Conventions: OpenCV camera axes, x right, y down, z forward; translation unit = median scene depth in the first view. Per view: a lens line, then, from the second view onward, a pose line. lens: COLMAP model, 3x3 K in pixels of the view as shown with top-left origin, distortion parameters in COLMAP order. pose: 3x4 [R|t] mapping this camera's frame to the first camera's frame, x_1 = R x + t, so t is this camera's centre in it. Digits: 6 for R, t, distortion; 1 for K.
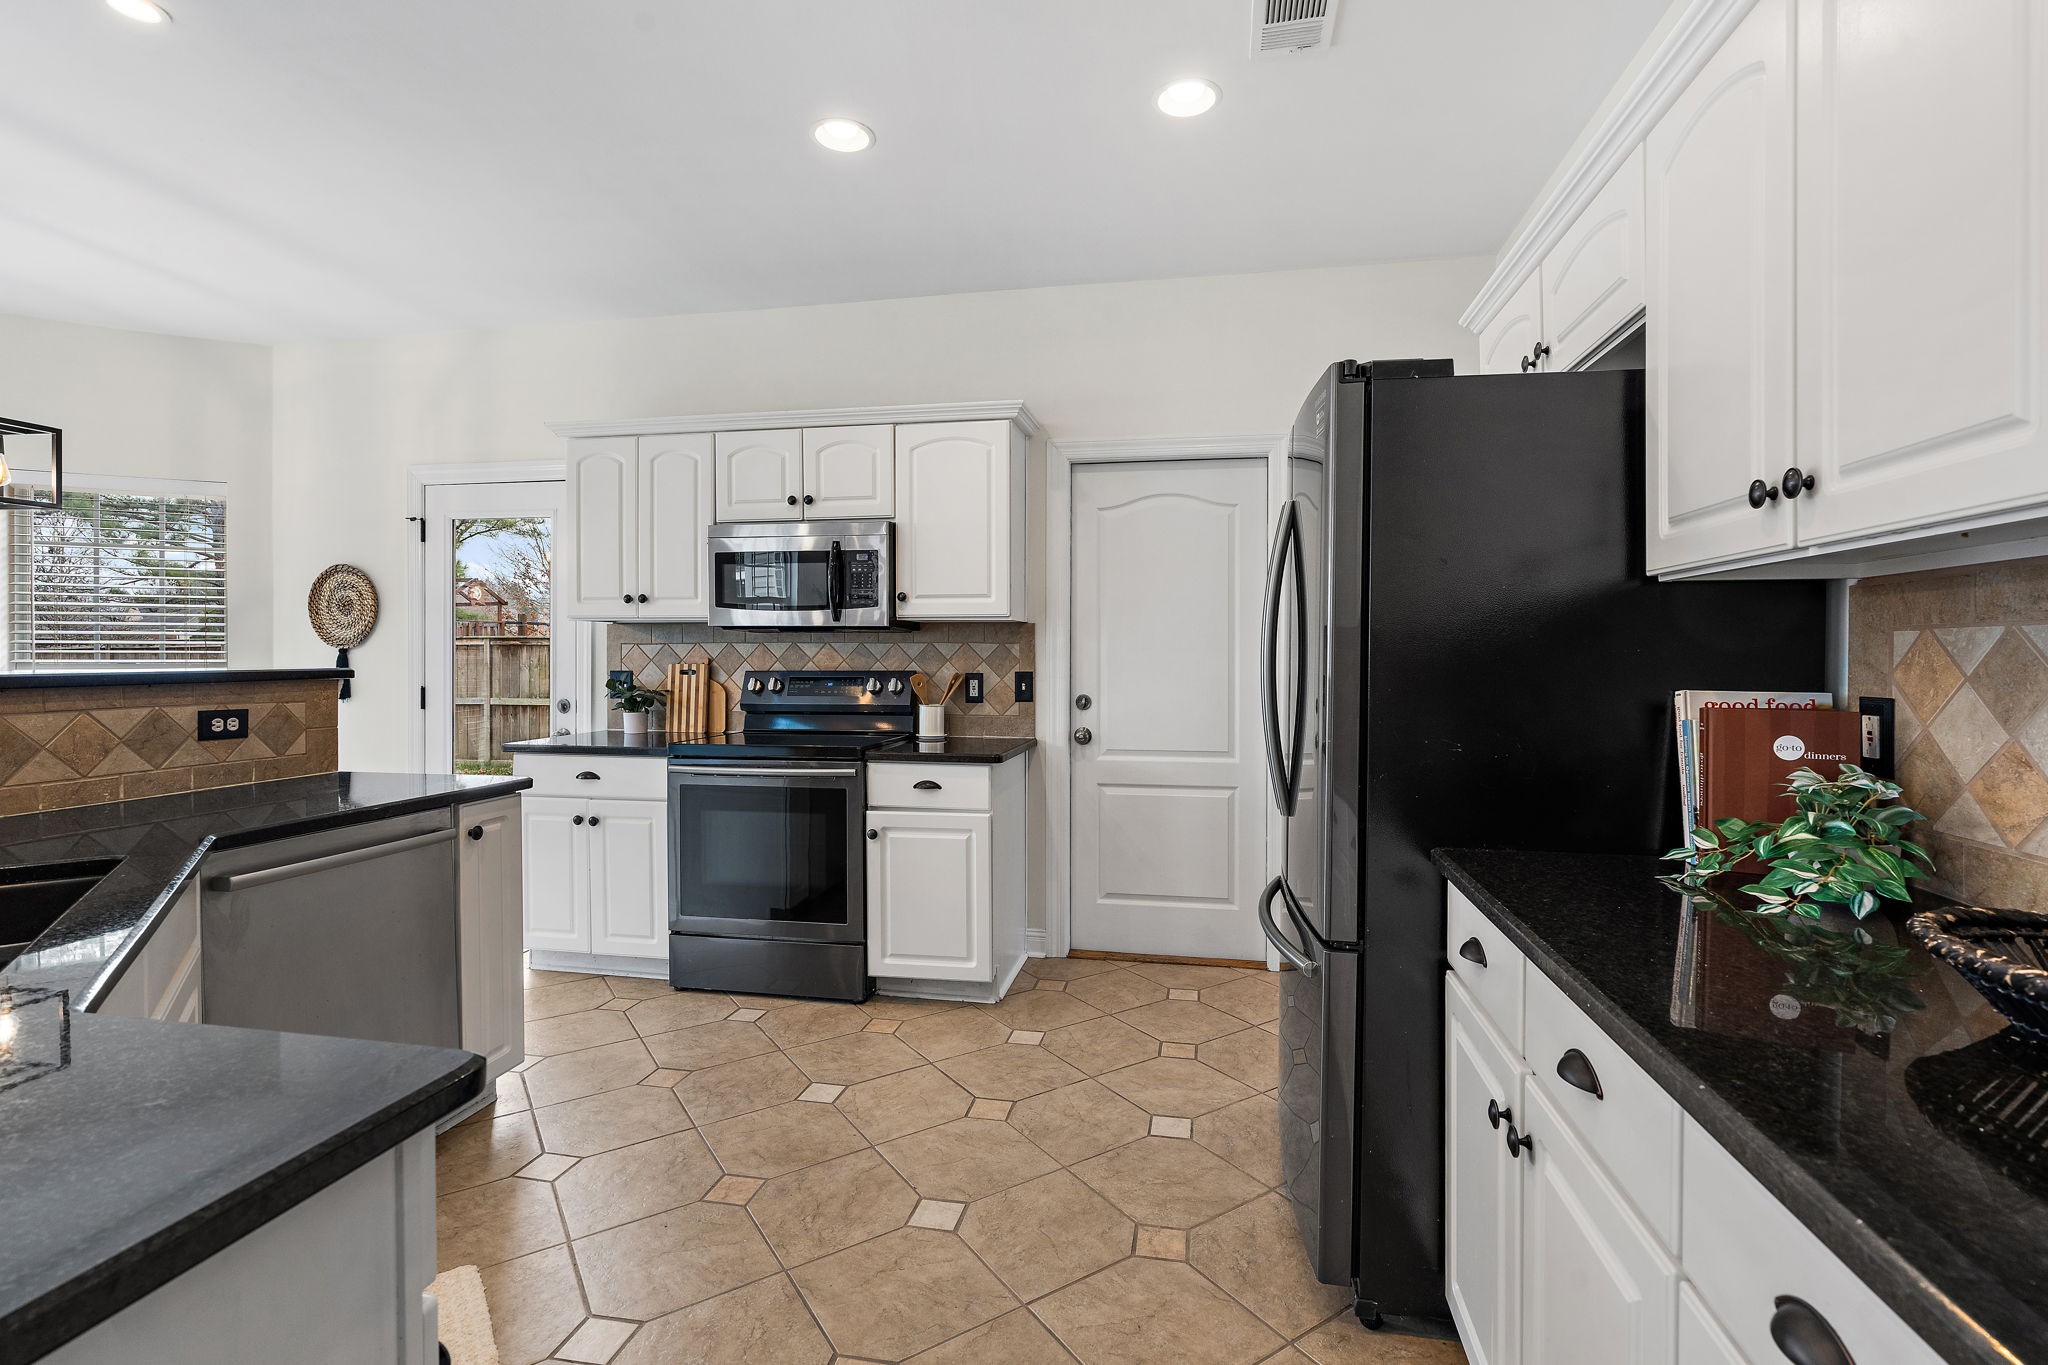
lens RADIAL K [[932.5, 0, 1021.2], [0, 932.5, 647.9], [0, 0, 1]] dist [-0.001419, 0.000211]
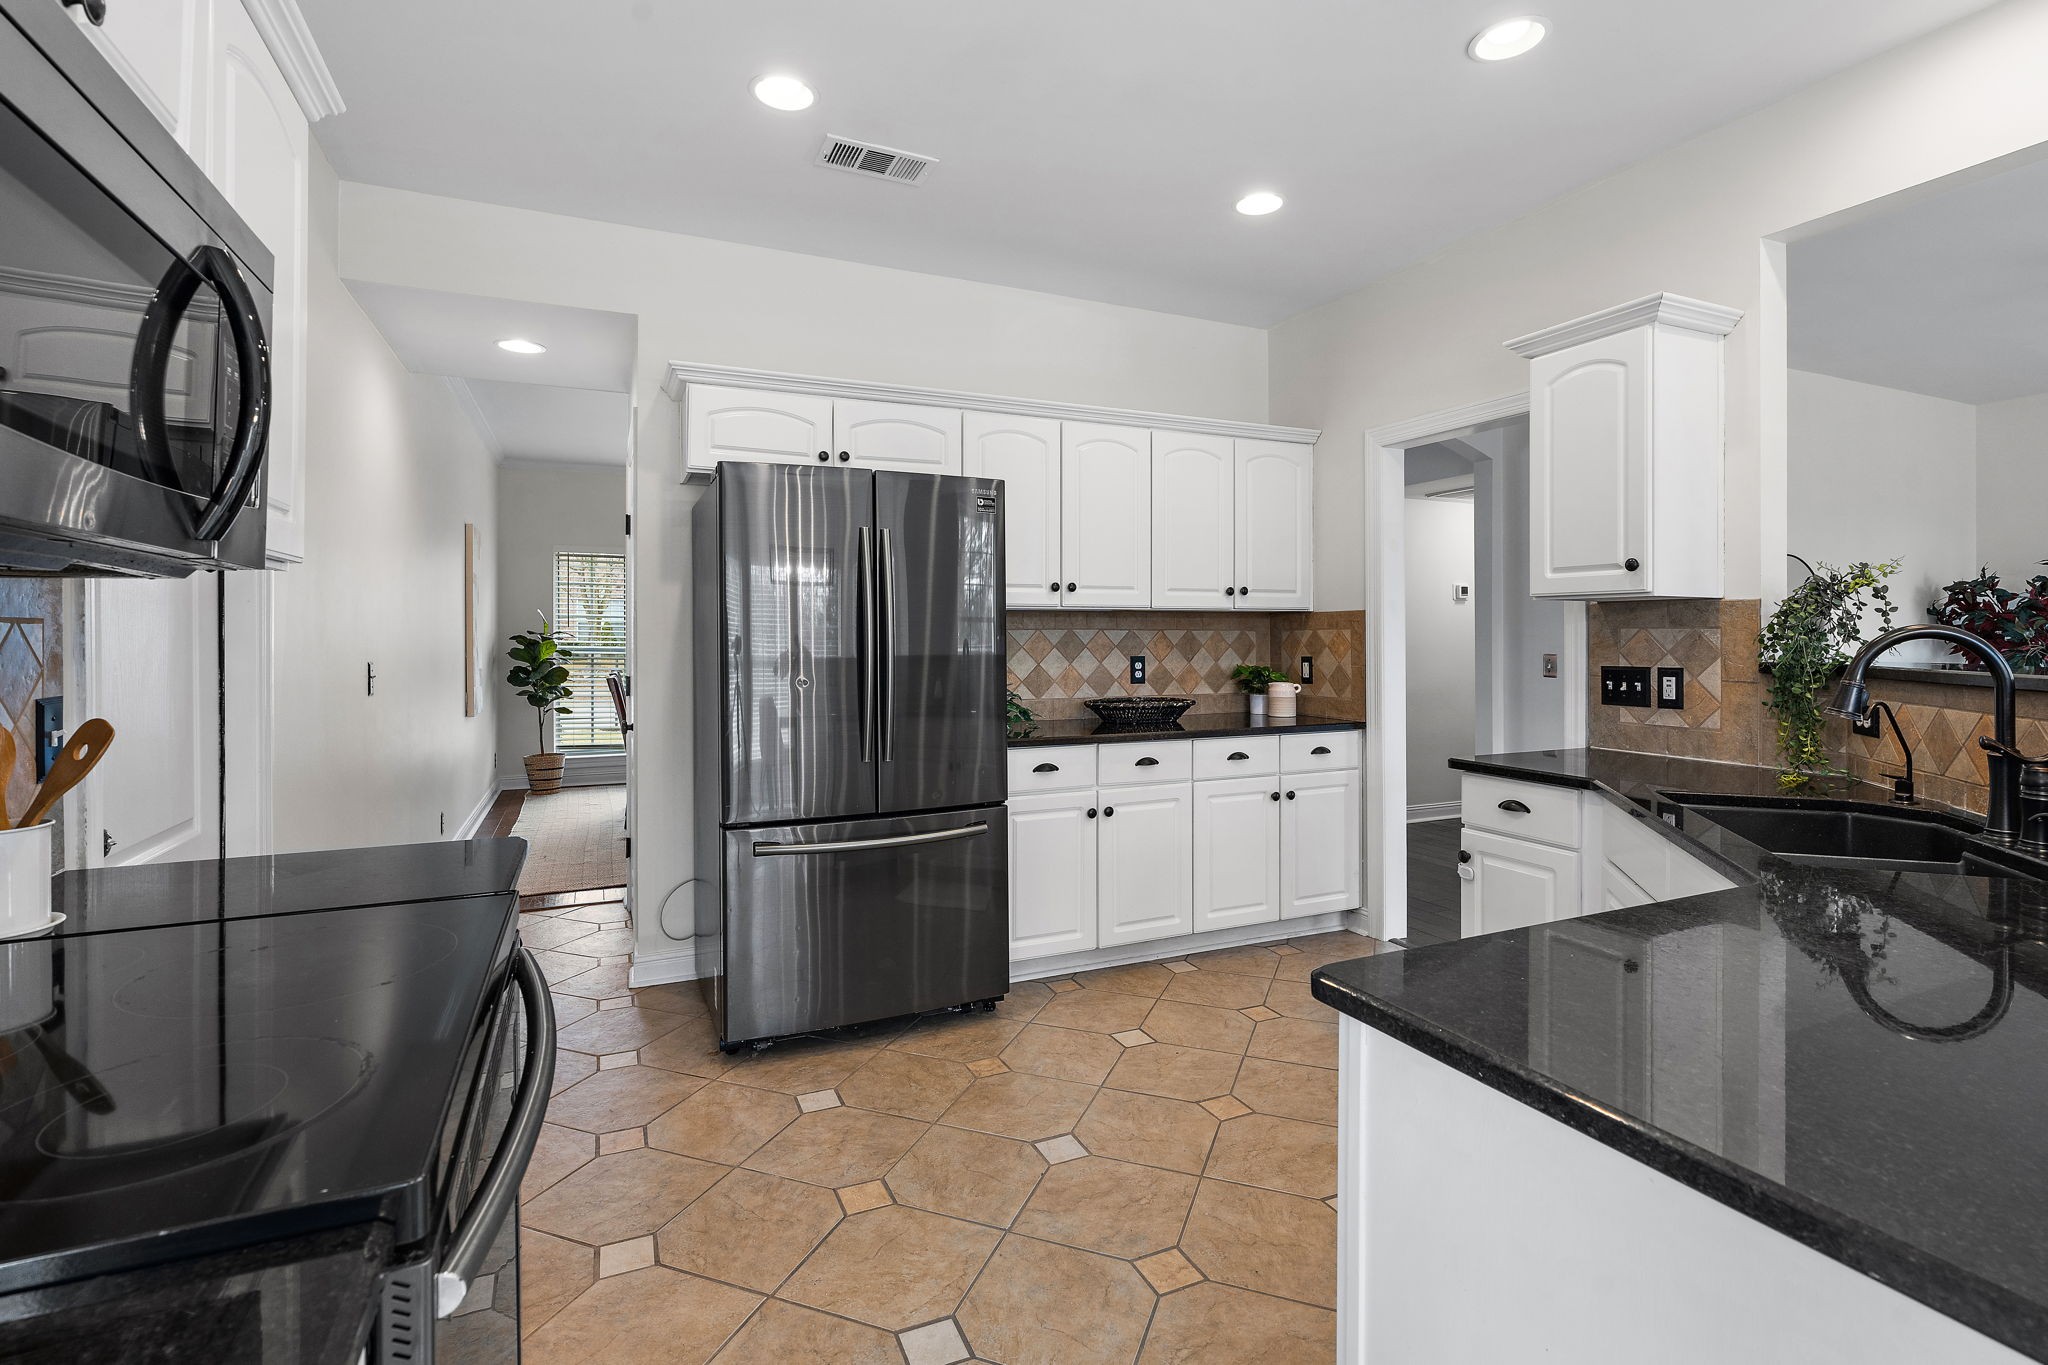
lens RADIAL K [[946.8, 0, 1029.0], [0, 946.8, 633.4], [0, 0, 1]] dist [-0.011953, 0.001692]
pose [[-0.579220, -0.001878, 0.815169, -0.923619], [-0.005154, 0.999986, -0.001358, -0.006634], [-0.815155, -0.004988, -0.579222, 1.580513]]
